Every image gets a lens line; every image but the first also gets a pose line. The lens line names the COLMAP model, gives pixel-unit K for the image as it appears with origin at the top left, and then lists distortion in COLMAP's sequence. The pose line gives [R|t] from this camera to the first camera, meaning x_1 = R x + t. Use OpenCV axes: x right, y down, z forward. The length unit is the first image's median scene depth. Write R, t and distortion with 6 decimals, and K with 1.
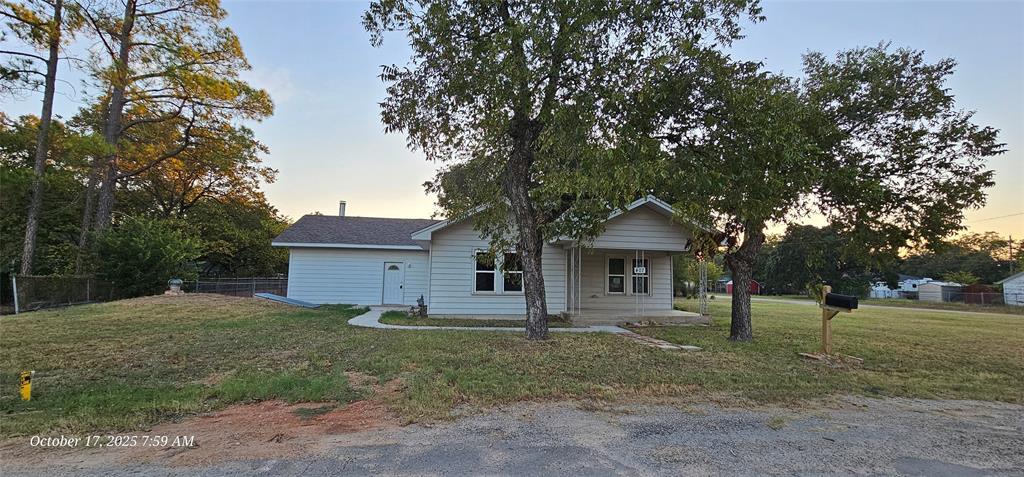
lens RADIAL K [[417.4, 0, 517.6], [0, 417.4, 241.0], [0, 0, 1]] dist [-0.008285, -0.000343]
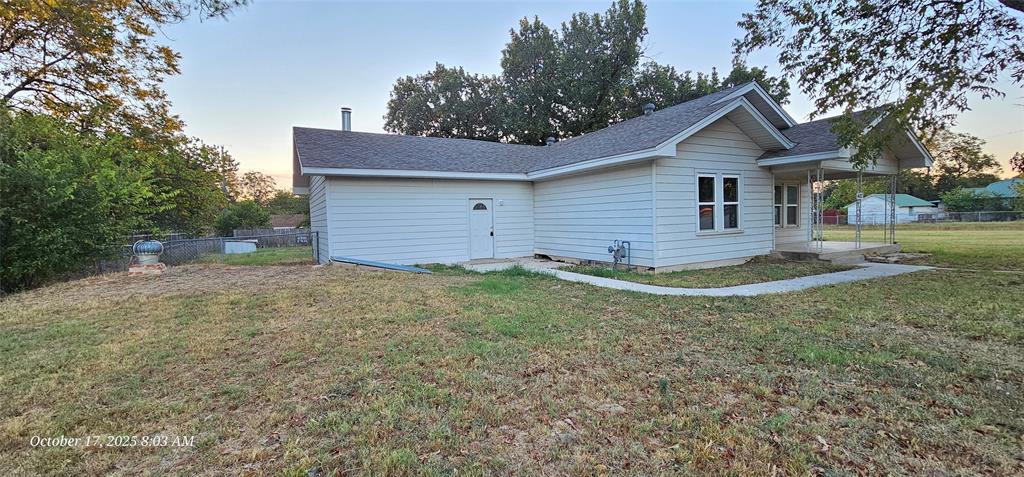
lens RADIAL K [[417.4, 0, 516.1], [0, 417.4, 239.0], [0, 0, 1]] dist [-0.008285, -0.000343]
pose [[0.931646, -0.059044, 0.358539, -0.495649], [0.010128, 0.990546, 0.136806, 0.023816], [-0.363227, -0.123823, 0.923436, 0.334176]]
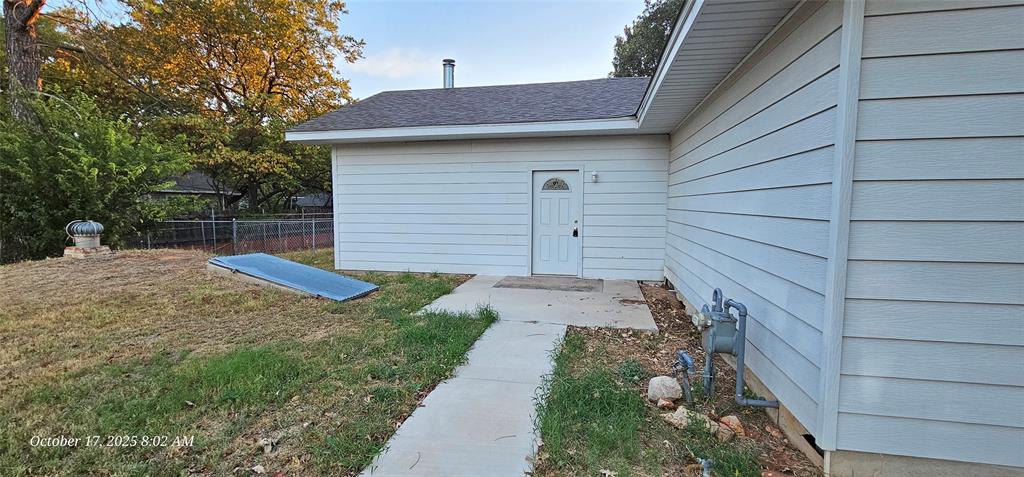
lens RADIAL K [[417.4, 0, 515.4], [0, 417.4, 243.0], [0, 0, 1]] dist [-0.008285, -0.000343]
pose [[0.941303, 0.013287, -0.337300, -0.199944], [0.046148, 0.984778, 0.167577, 0.051240], [0.334392, -0.173307, 0.926362, 0.613436]]
